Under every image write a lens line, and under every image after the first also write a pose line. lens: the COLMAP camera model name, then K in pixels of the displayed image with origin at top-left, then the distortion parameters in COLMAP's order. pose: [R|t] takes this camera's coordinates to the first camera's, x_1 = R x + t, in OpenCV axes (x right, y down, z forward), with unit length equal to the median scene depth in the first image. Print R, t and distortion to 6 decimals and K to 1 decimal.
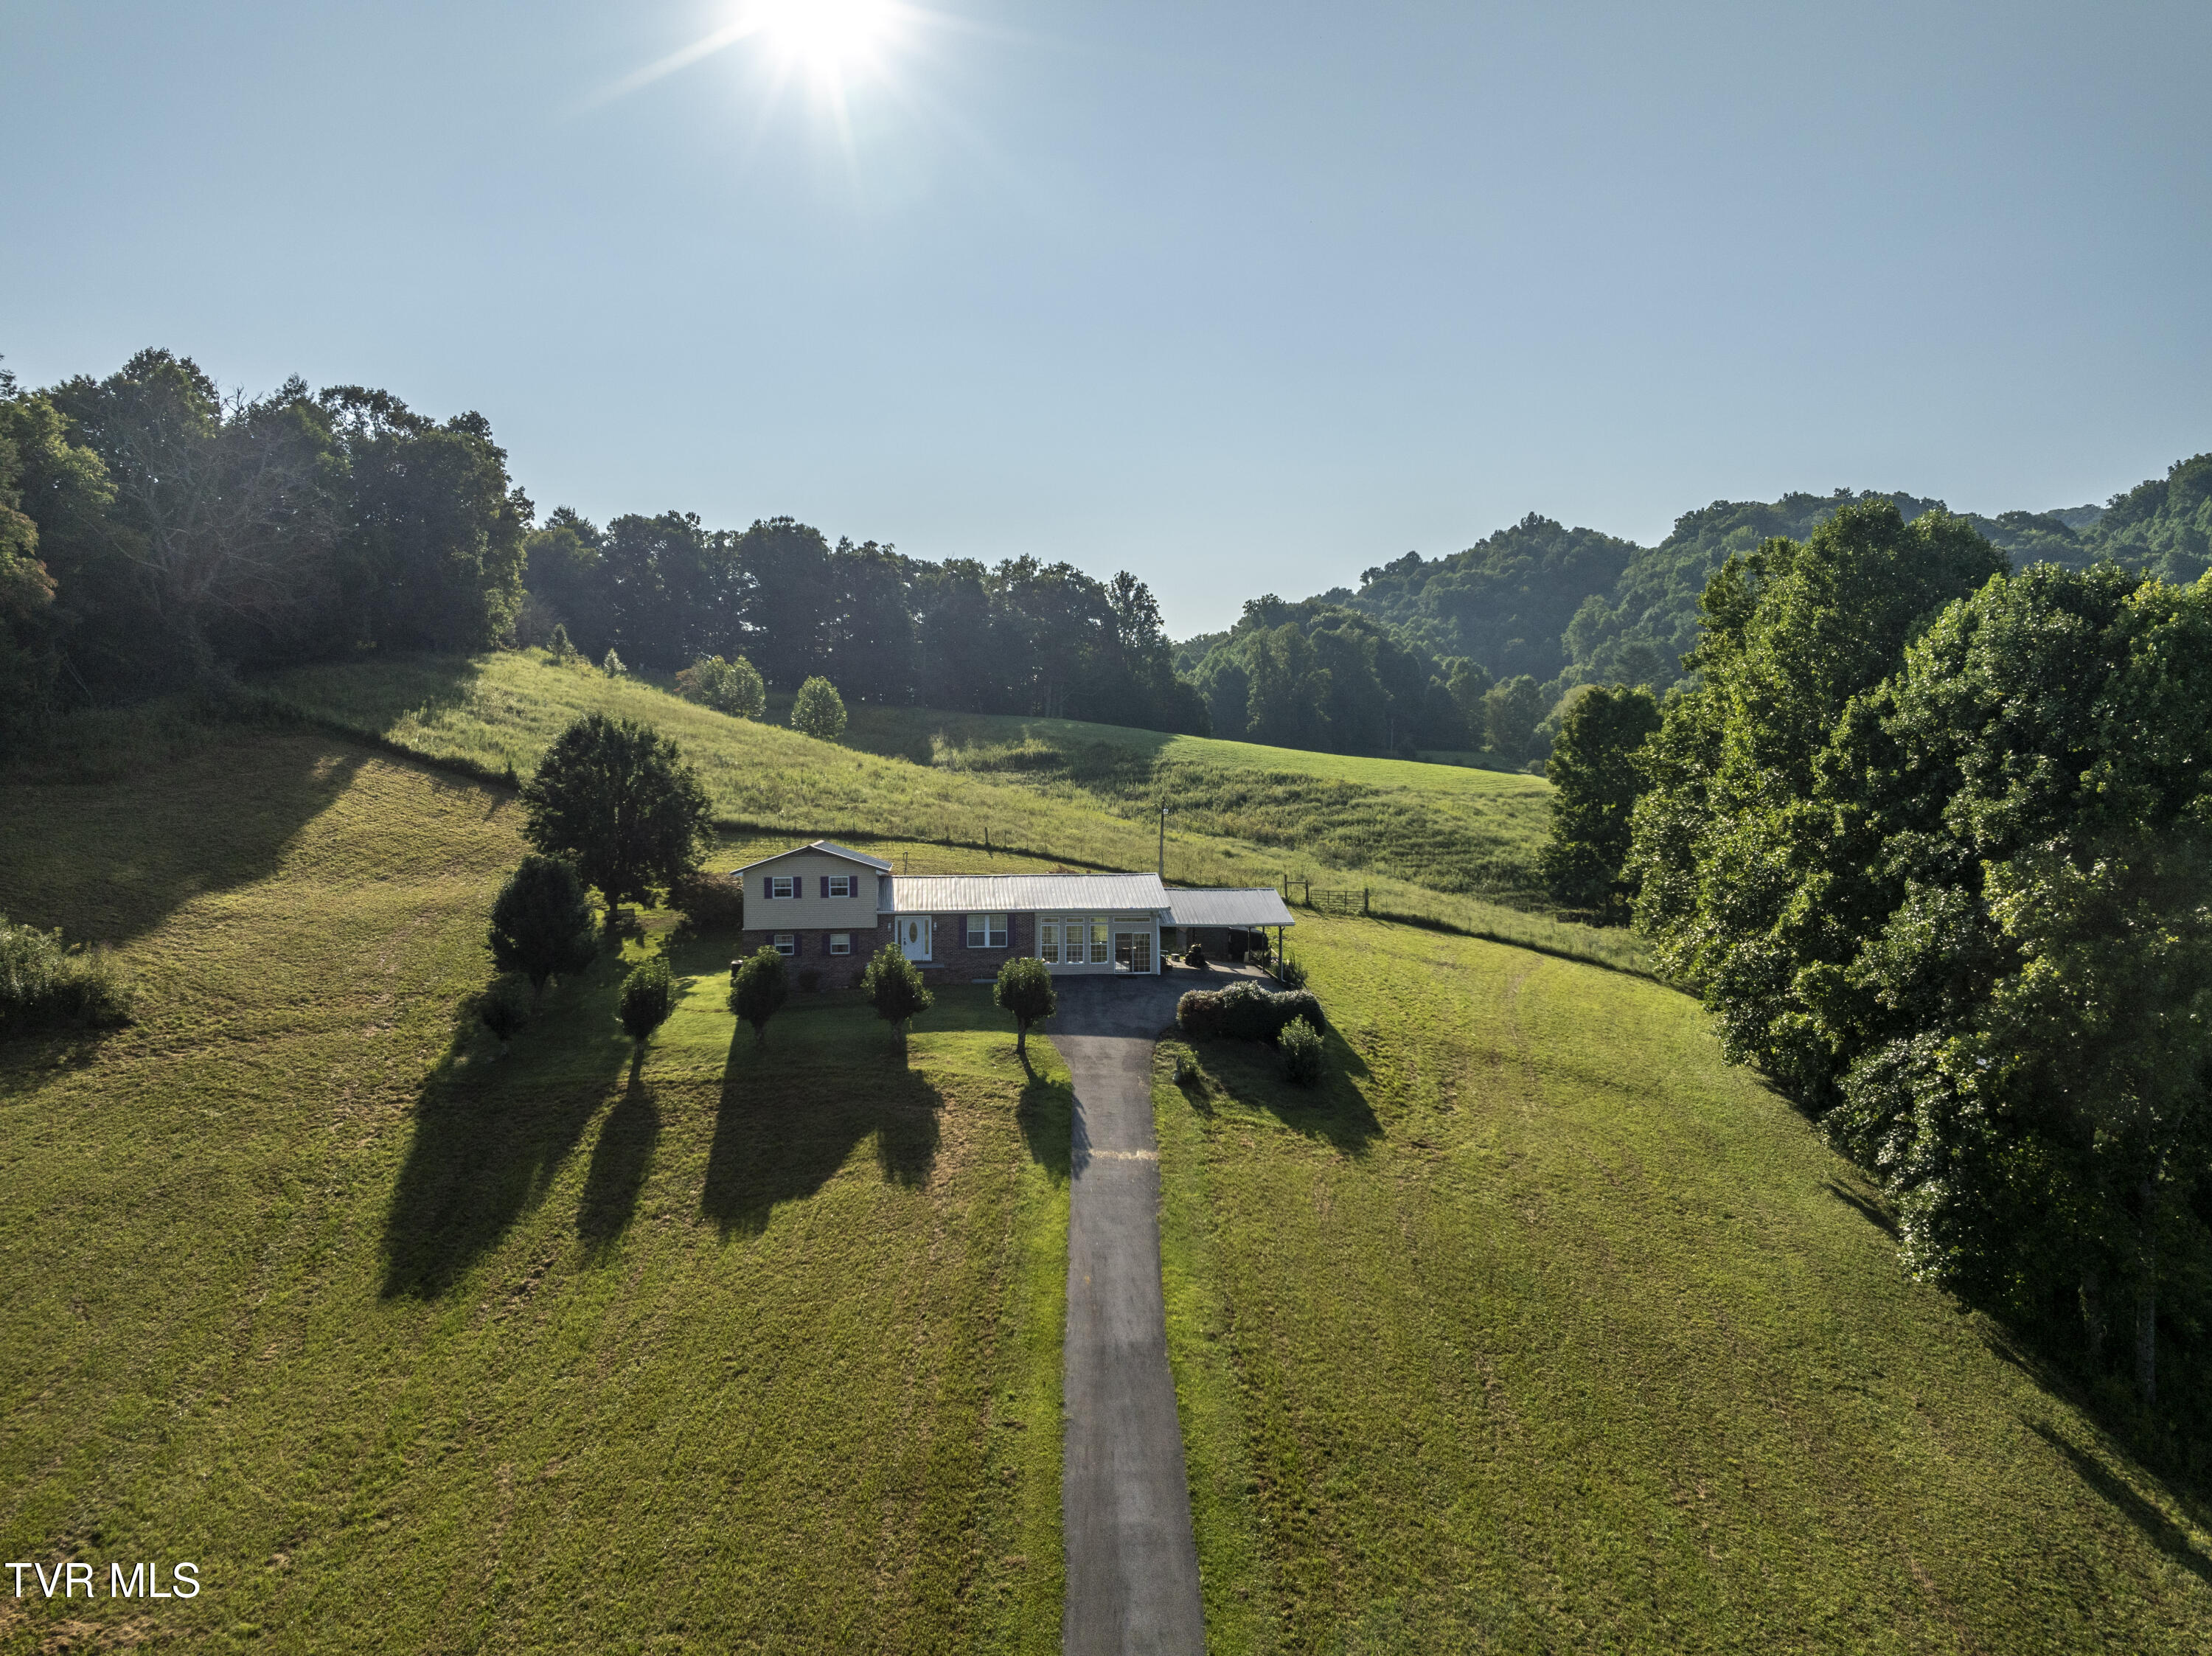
lens RADIAL K [[1542.5, 0, 1116.0], [0, 1542.5, 832.1], [0, 0, 1]] dist [-0.027818, -0.025451]
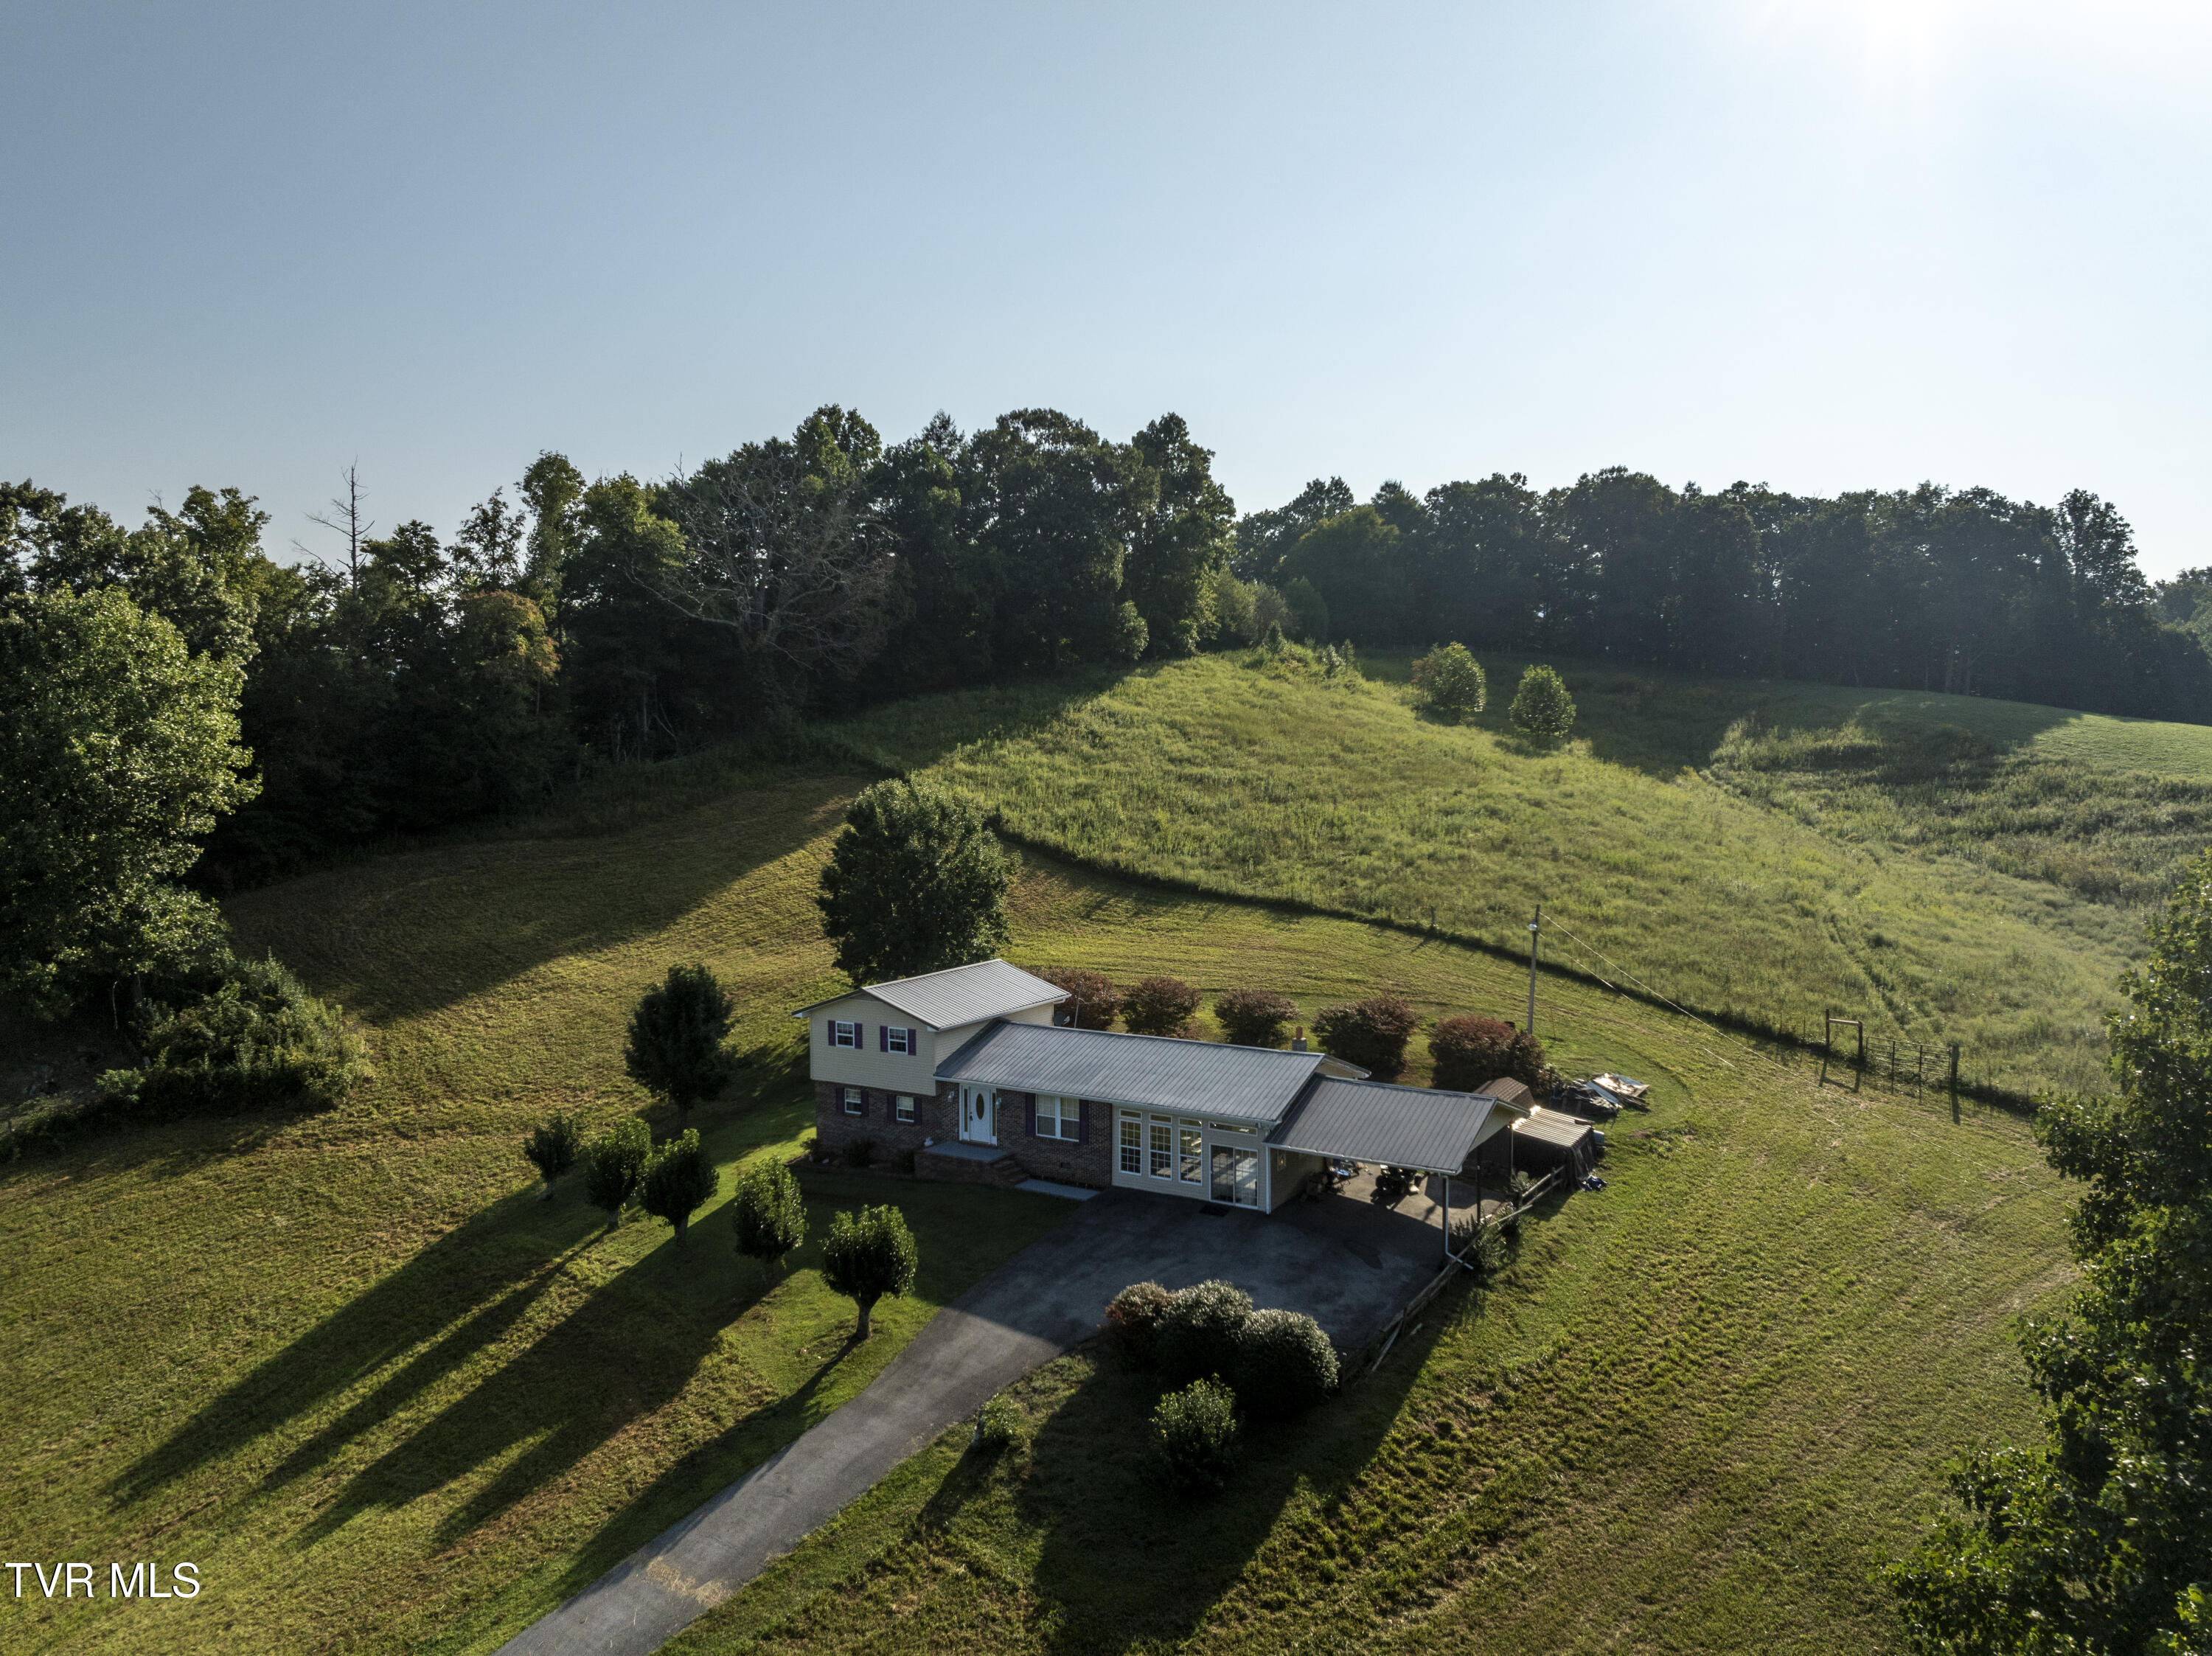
lens RADIAL K [[1542.5, 0, 1116.0], [0, 1542.5, 832.1], [0, 0, 1]] dist [-0.027818, -0.025451]
pose [[0.787143, 0.034870, -0.615783, 0.136022], [-0.010253, 0.999002, 0.043464, -0.037006], [0.616685, -0.027899, 0.786716, 0.146471]]
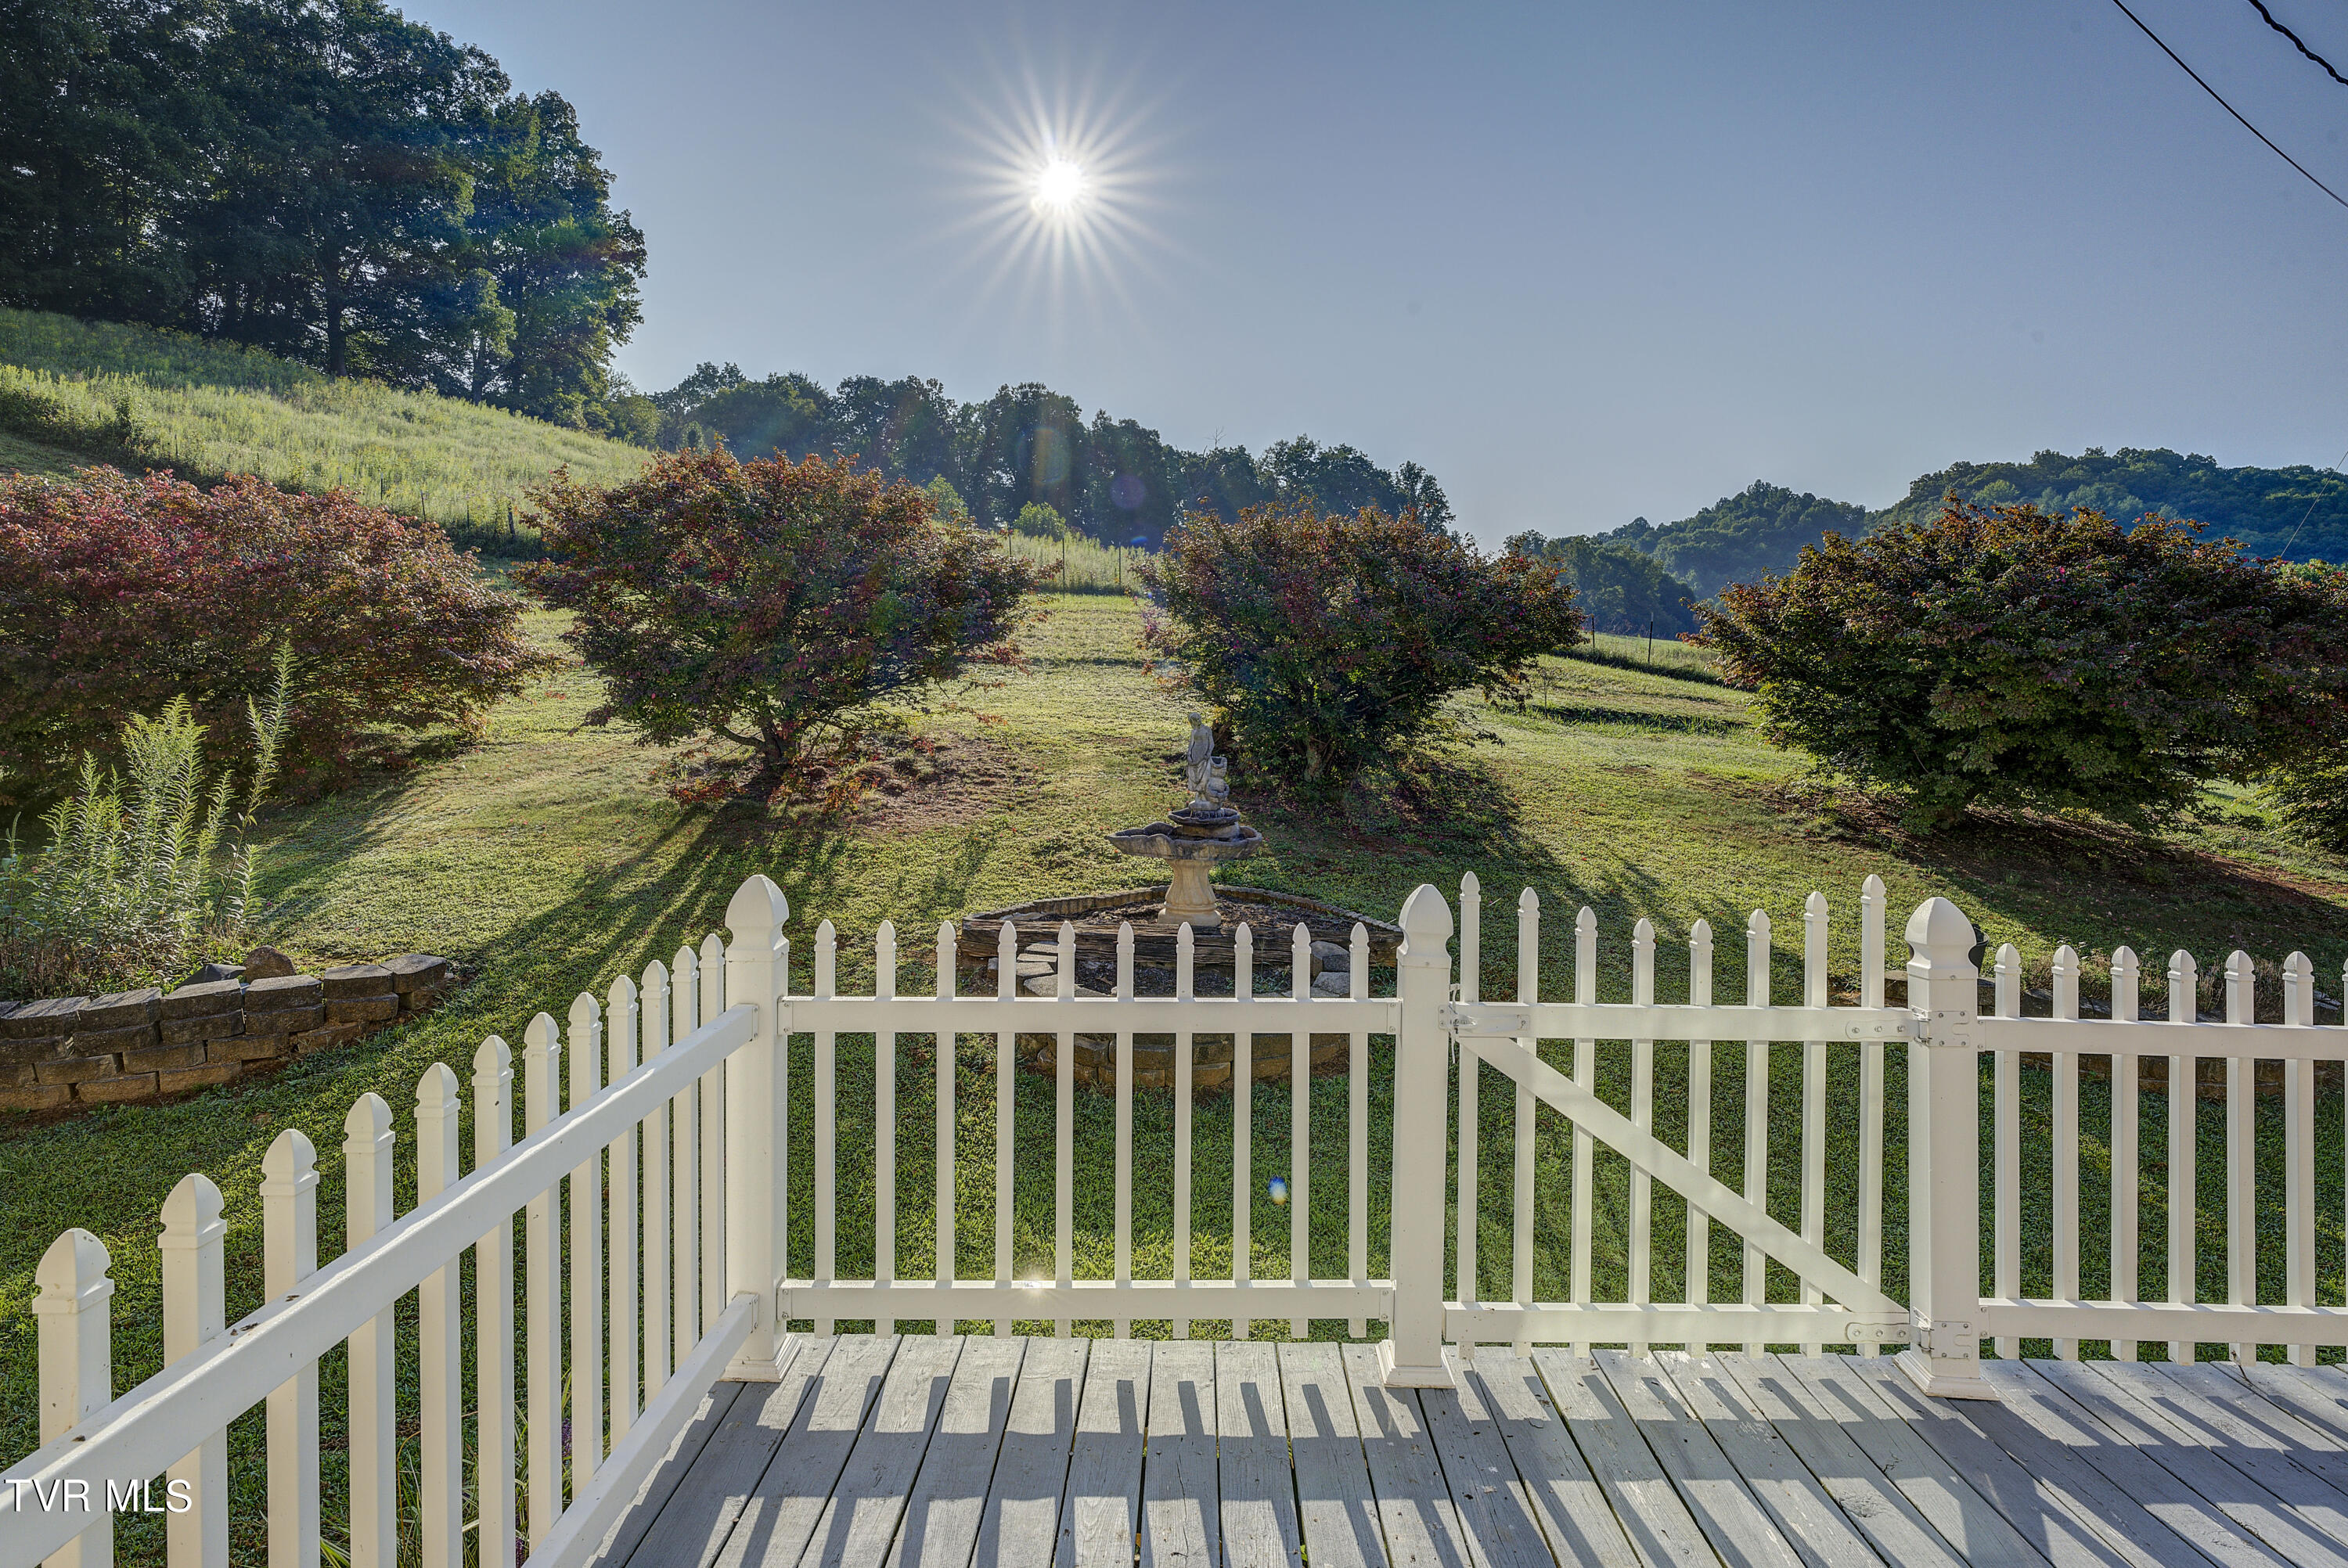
lens RADIAL K [[1230.0, 0, 1185.6], [0, 1230.0, 776.6], [0, 0, 1]] dist [0.000050, -0.000069]
pose [[0.991999, 0.028058, -0.123088, -0.043451], [-0.028016, 0.999605, 0.002068, 0.022728], [0.123097, 0.001397, 0.992394, 0.377481]]
